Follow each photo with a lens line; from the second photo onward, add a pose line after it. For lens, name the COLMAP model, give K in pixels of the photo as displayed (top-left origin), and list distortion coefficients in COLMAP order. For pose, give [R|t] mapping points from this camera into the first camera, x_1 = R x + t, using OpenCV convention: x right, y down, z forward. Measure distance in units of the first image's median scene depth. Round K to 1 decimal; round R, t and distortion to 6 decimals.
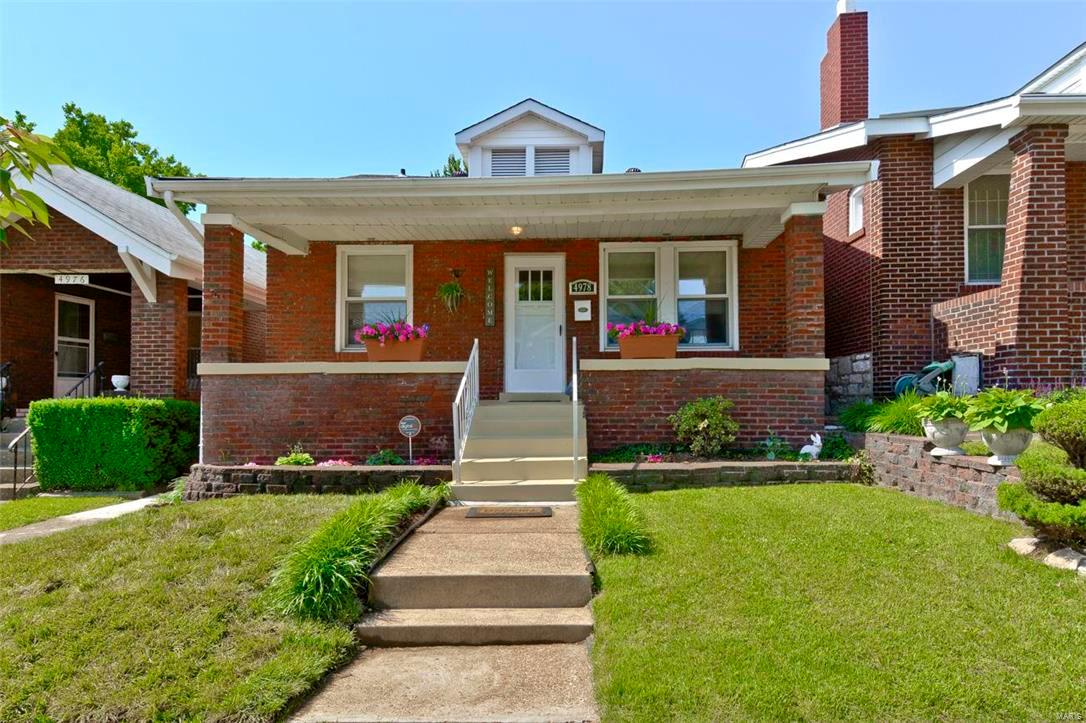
lens RADIAL K [[630.3, 0, 531.4], [0, 630.3, 389.2], [0, 0, 1]] dist [0.052043, -0.006069]
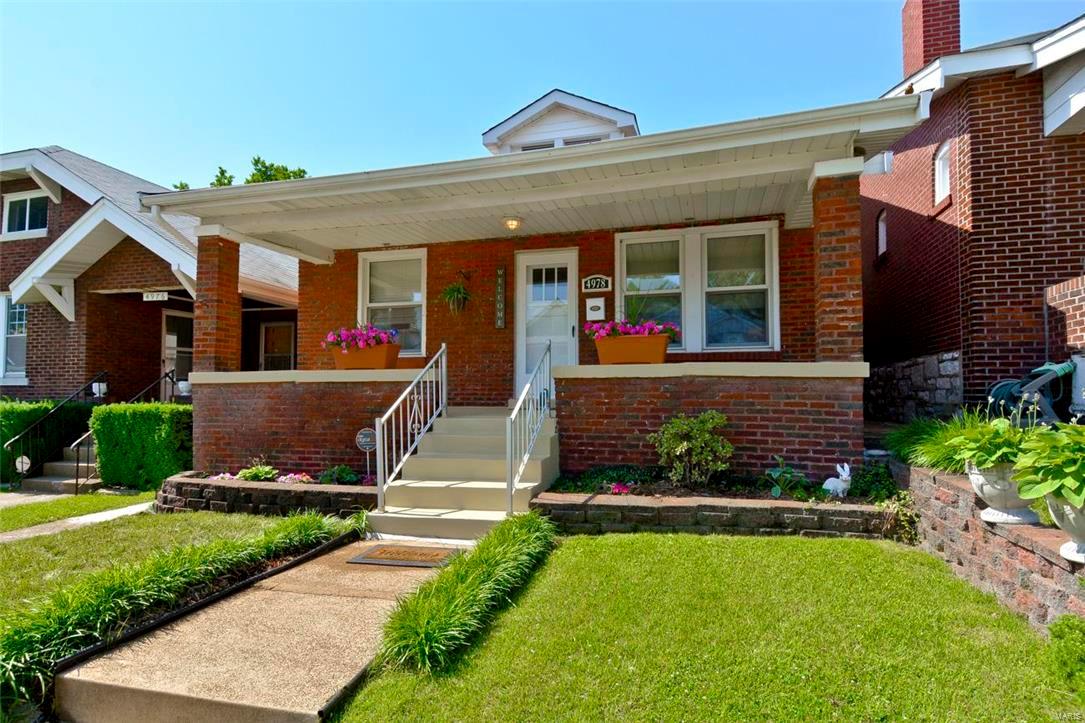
lens RADIAL K [[562.1, 0, 536.0], [0, 562.1, 378.4], [0, 0, 1]] dist [0.046778, -0.023467]
pose [[0.974667, -0.003709, -0.223629, 0.208581], [0.001614, 0.999953, -0.009551, -0.020552], [0.223654, 0.008948, 0.974628, 0.225965]]
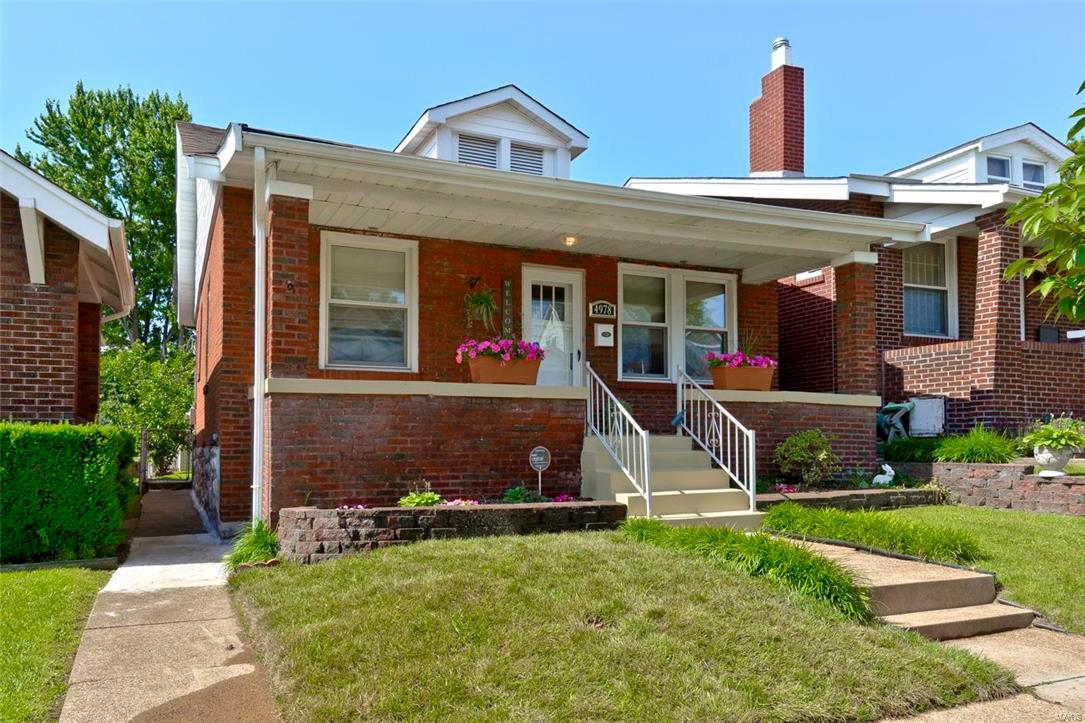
lens RADIAL K [[809.6, 0, 490.3], [0, 809.6, 433.6], [0, 0, 1]] dist [0.015130, 0.020793]
pose [[0.904766, 0.011060, 0.425765, -0.656482], [-0.012437, 0.999923, 0.000455, 0.021305], [-0.425727, -0.005707, 0.904834, 0.018255]]
